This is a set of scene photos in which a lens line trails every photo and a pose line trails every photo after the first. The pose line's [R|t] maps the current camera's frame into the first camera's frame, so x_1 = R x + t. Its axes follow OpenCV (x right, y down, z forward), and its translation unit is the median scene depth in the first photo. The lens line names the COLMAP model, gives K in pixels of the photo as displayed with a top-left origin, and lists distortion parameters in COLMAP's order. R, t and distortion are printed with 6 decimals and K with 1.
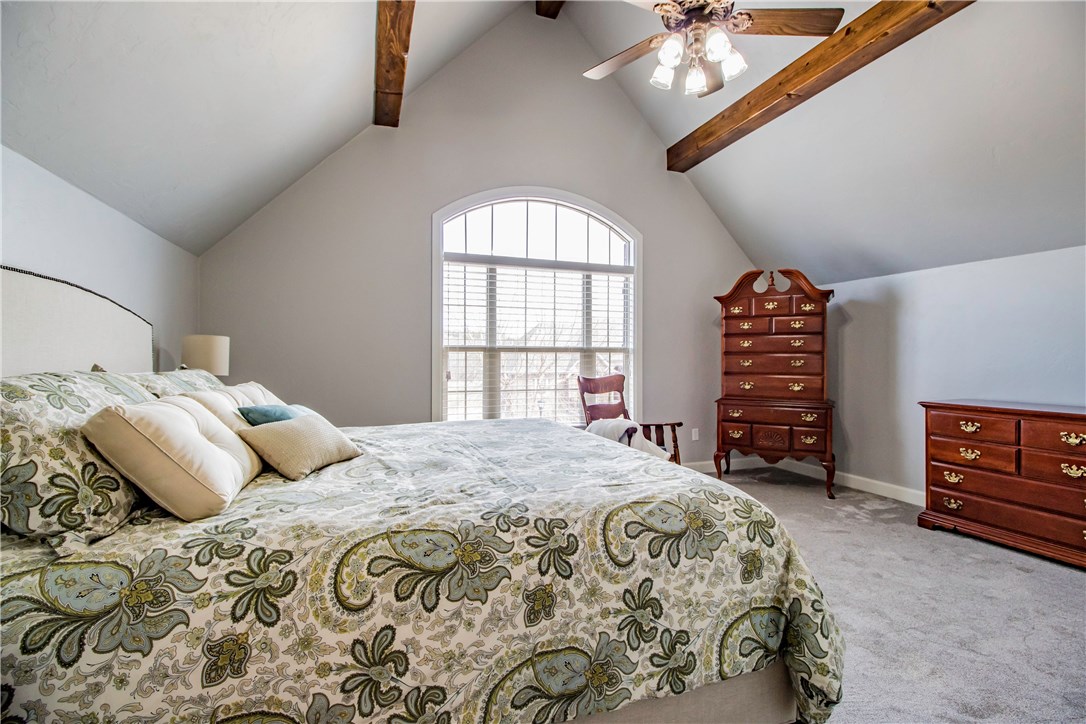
lens RADIAL K [[497.1, 0, 561.2], [0, 497.1, 354.4], [0, 0, 1]] dist [-0.004774, 0.000397]
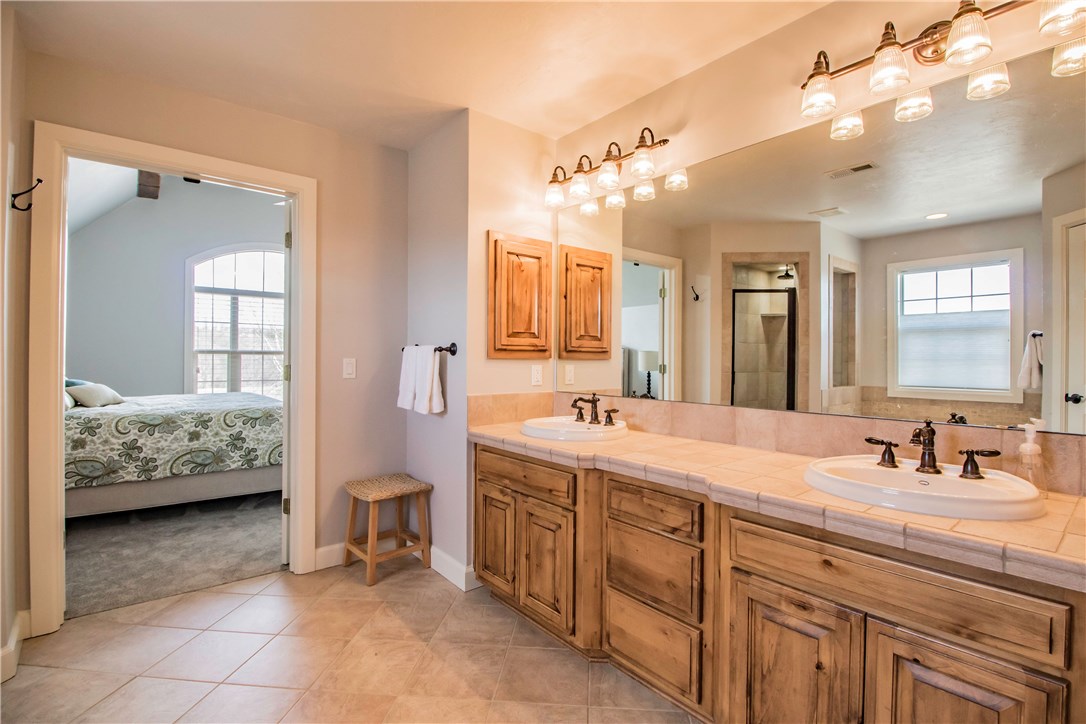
lens RADIAL K [[497.1, 0, 549.1], [0, 497.1, 352.3], [0, 0, 1]] dist [-0.004774, 0.000397]
pose [[0.948108, 0.003197, 0.317934, 0.292517], [-0.001479, 0.999983, -0.005644, -0.004275], [-0.317946, 0.004881, 0.948096, -0.725633]]
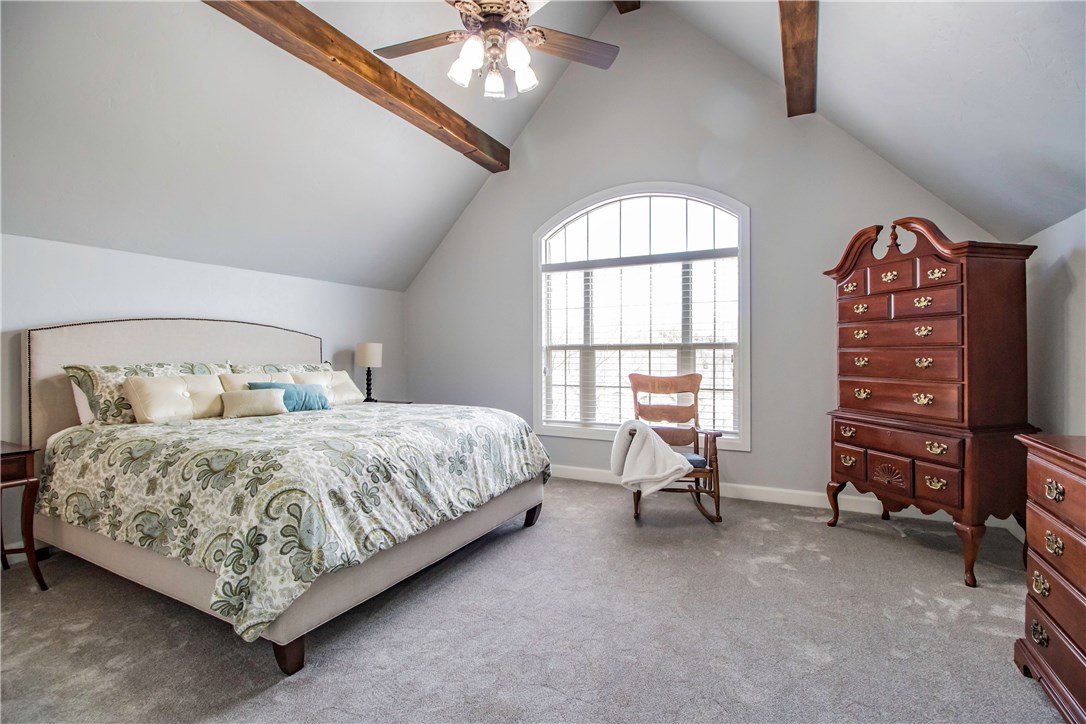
lens RADIAL K [[497.1, 0, 563.4], [0, 497.1, 365.1], [0, 0, 1]] dist [-0.004774, 0.000397]
pose [[0.684683, 0.012482, -0.728734, 0.650798], [0.008884, 0.999636, 0.025469, 0.000606], [0.728787, -0.023912, 0.684323, 0.231258]]
